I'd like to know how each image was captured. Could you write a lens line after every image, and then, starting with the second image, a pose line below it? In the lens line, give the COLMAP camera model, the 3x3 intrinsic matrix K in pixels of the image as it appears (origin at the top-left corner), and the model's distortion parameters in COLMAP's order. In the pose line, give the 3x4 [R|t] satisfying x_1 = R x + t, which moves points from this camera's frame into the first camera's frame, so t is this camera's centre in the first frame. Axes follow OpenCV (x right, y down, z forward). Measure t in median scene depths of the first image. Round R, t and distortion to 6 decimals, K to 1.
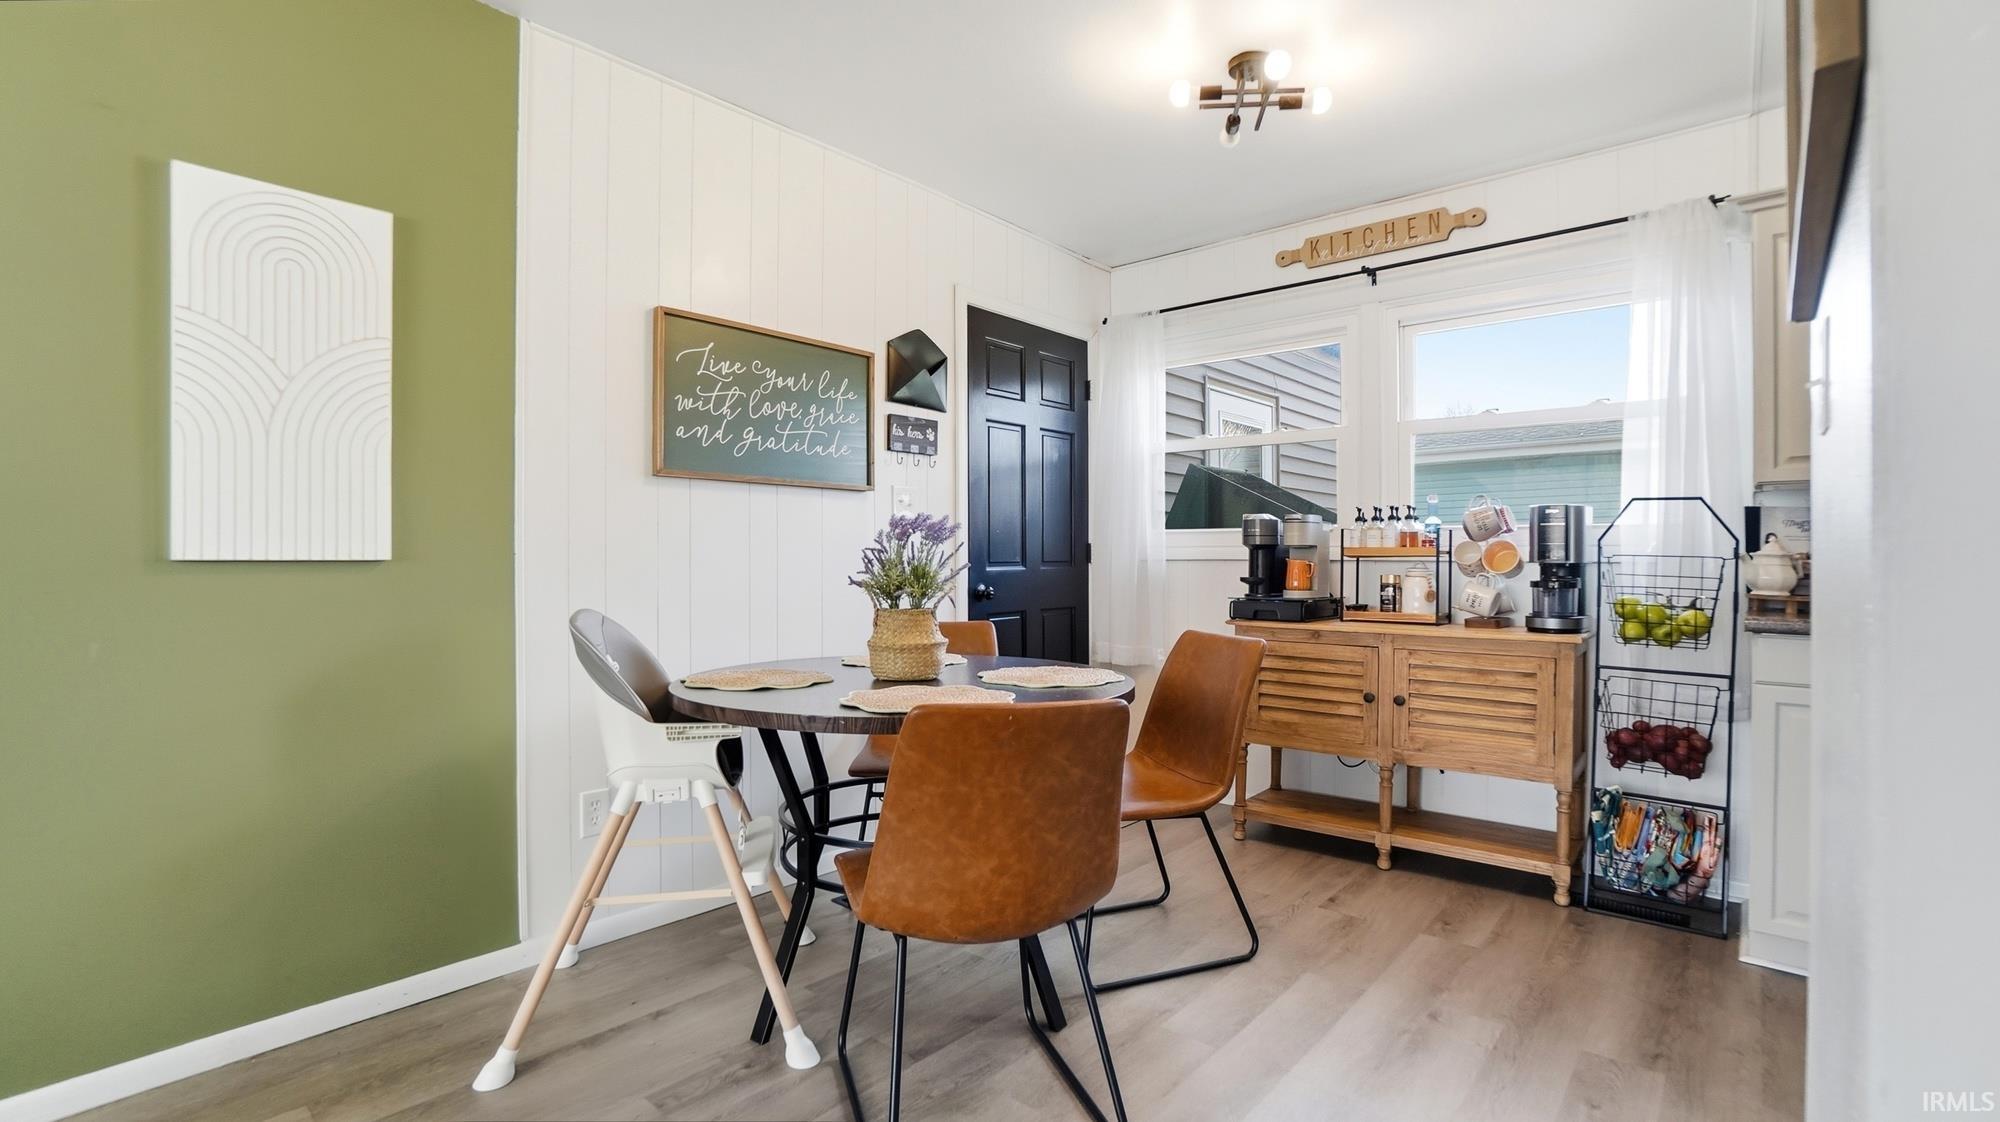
lens RADIAL K [[896.1, 0, 998.0], [0, 896.1, 576.6], [0, 0, 1]] dist [-0.039863, 0.002665]
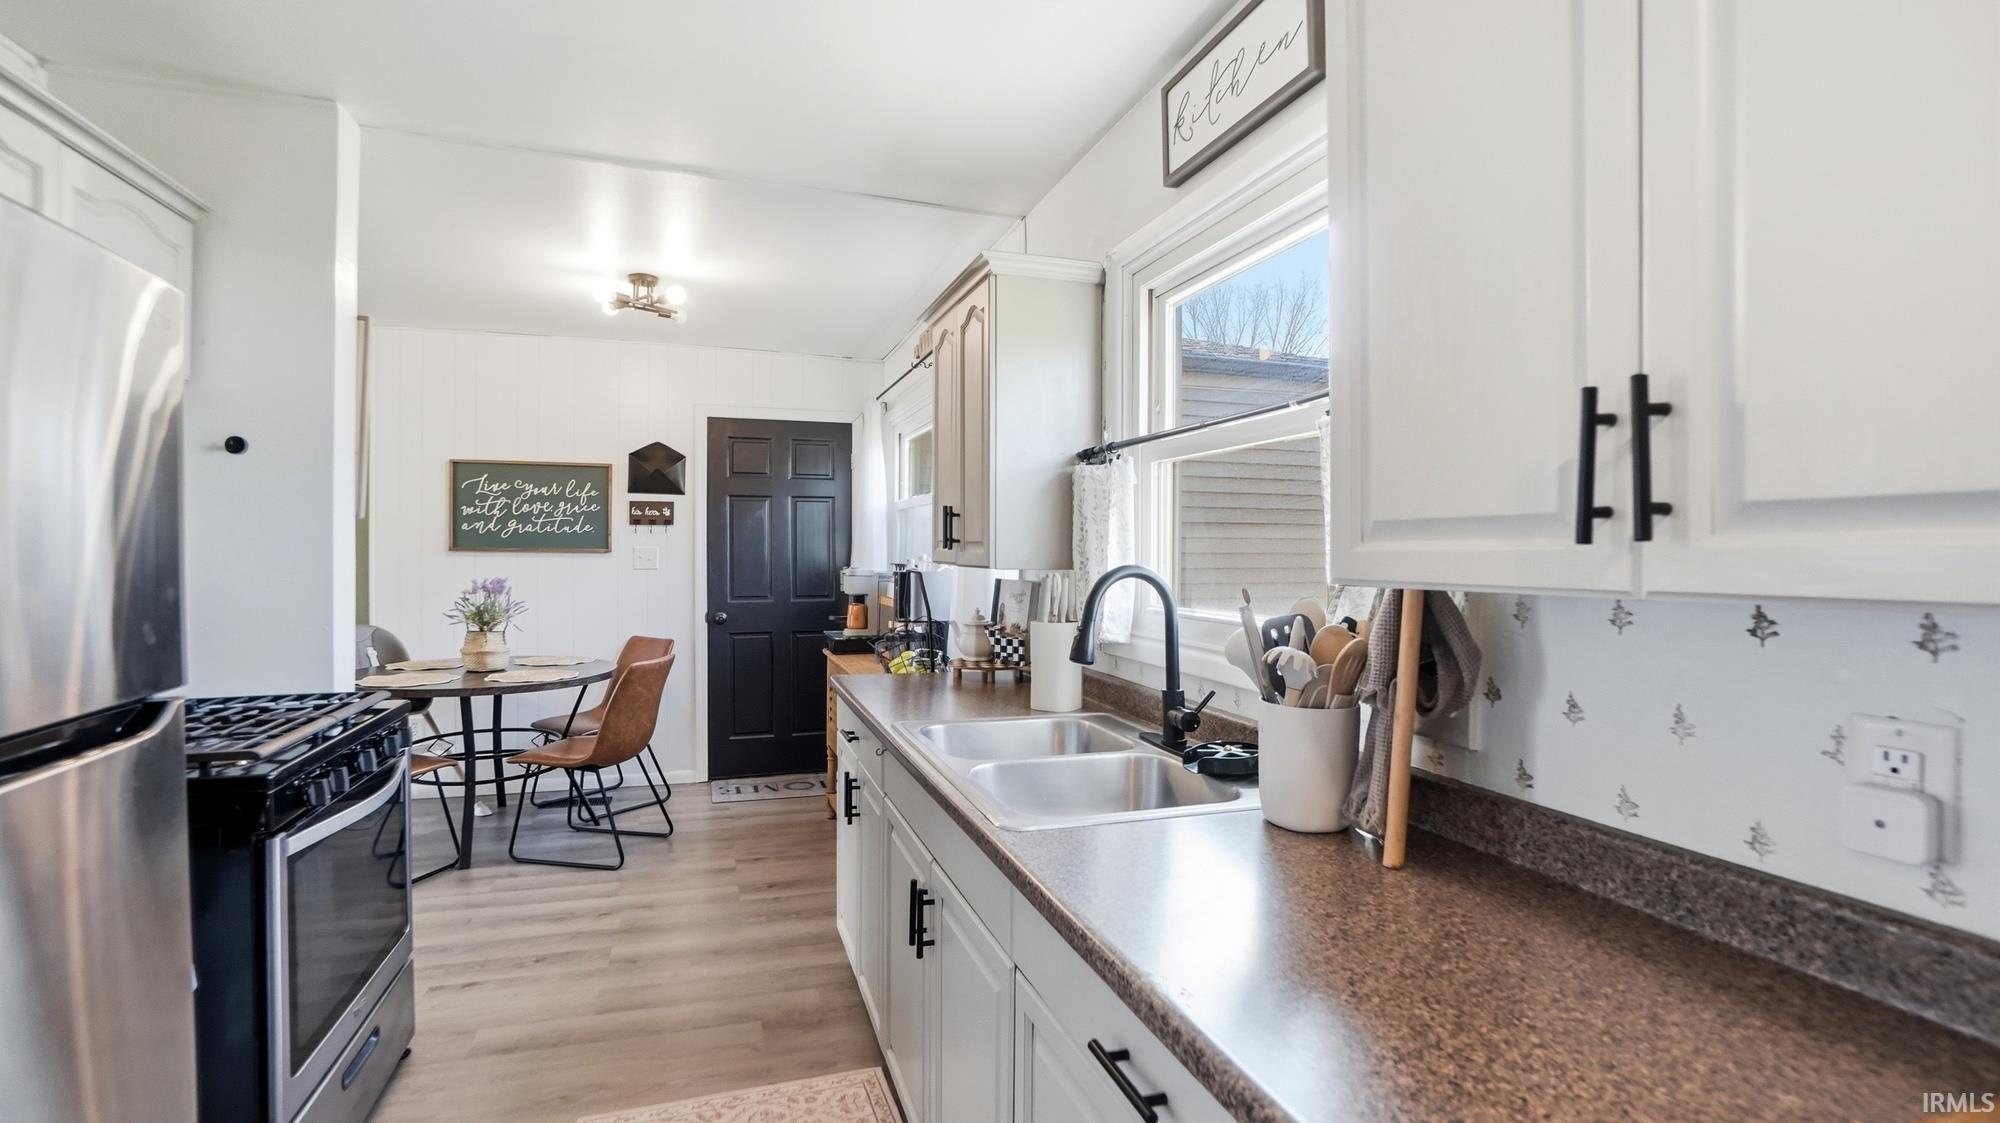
lens RADIAL K [[896.1, 0, 960.9], [0, 896.1, 574.6], [0, 0, 1]] dist [-0.039863, 0.002665]
pose [[0.842814, 0.017068, -0.537934, 1.360704], [-0.018524, 0.999825, 0.002700, -0.080726], [0.537886, 0.007689, 0.842983, 0.018663]]
